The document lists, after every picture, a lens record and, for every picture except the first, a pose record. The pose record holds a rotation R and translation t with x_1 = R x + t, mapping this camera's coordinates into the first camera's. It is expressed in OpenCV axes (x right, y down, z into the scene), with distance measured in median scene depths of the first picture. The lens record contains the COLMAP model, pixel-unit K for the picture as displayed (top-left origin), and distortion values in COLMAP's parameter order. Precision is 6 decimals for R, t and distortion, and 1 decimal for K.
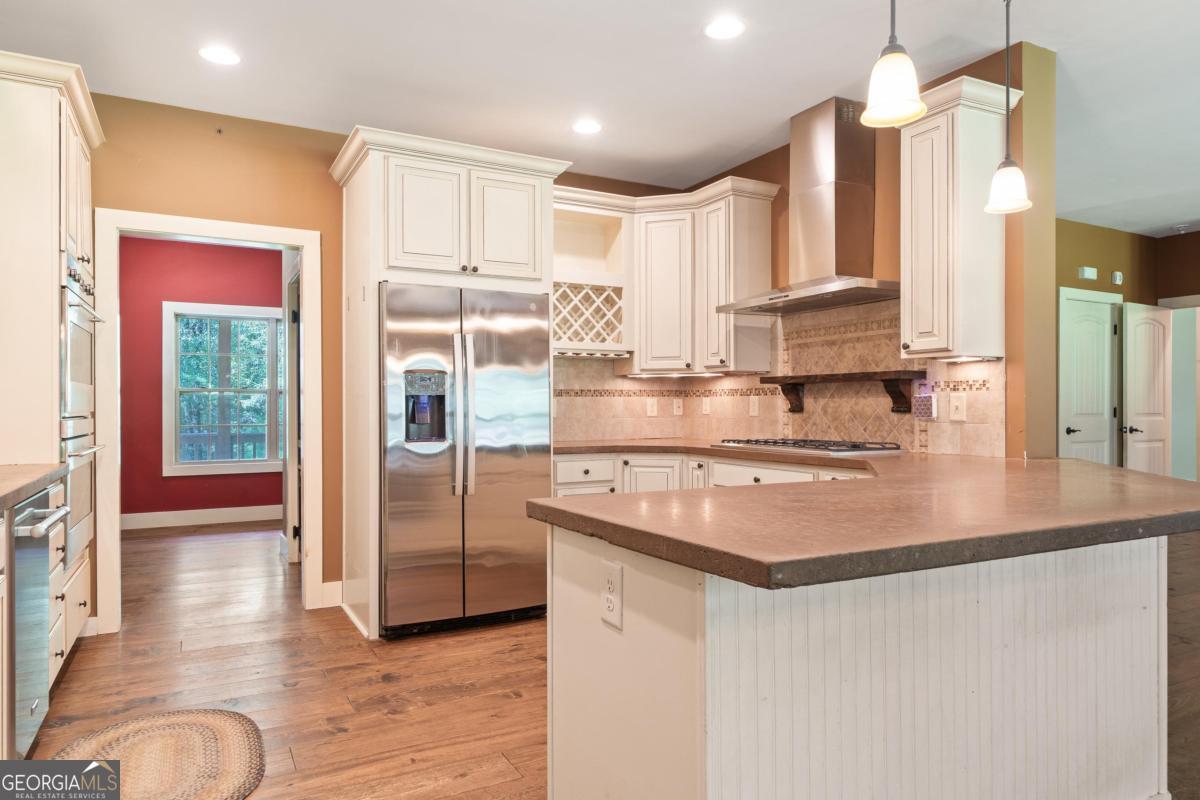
lens RADIAL K [[747.8, 0, 598.4], [0, 747.8, 405.5], [0, 0, 1]] dist [0.004470, 0.000037]
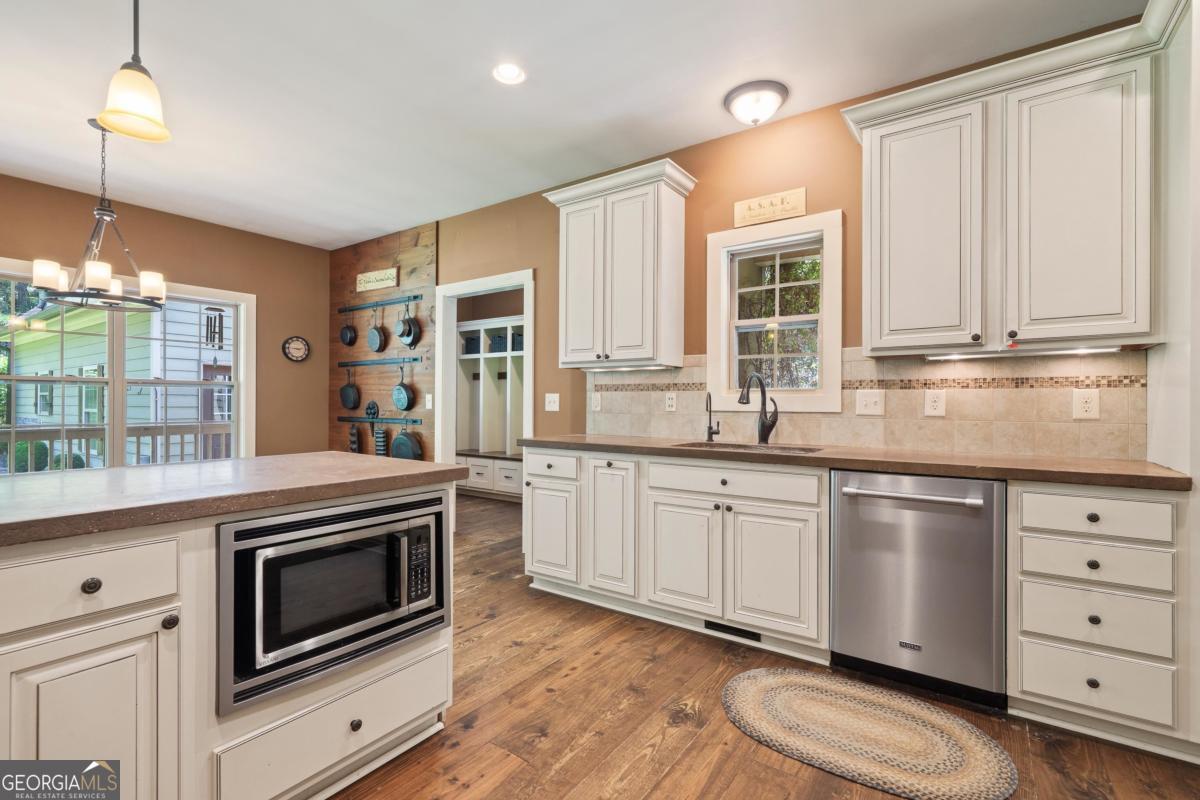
lens RADIAL K [[549.0, 0, 596.3], [0, 549.0, 403.1], [0, 0, 1]] dist [0.001979, 0.000429]
pose [[-0.897573, -0.003109, -0.440854, 0.064405], [-0.004518, 0.999987, 0.002147, 0.001606], [0.440842, 0.003918, -0.897576, 0.892619]]
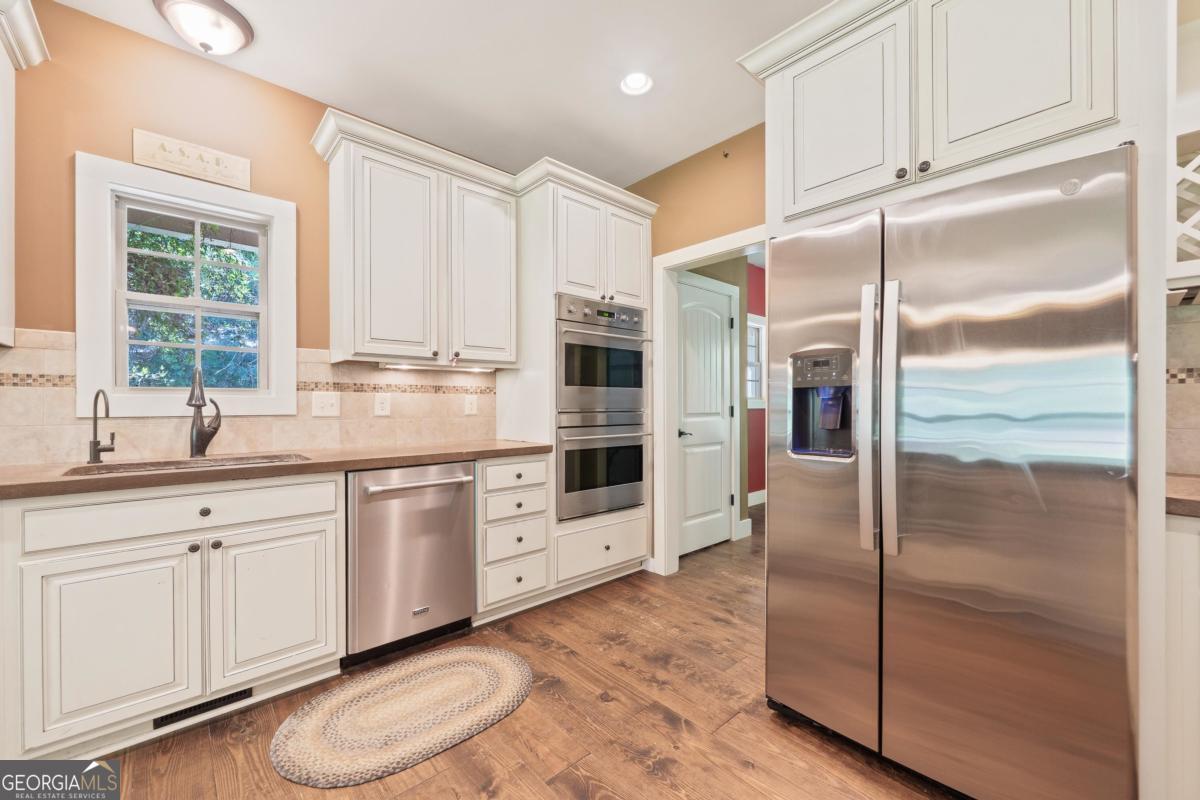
lens RADIAL K [[472.8, 0, 596.4], [0, 472.8, 404.4], [0, 0, 1]] dist [-0.002149, 0.000303]
pose [[0.235550, -0.002149, -0.971860, 0.123402], [0.001814, 0.999997, -0.001772, 0.002641], [0.971860, -0.001345, 0.235553, 0.628368]]
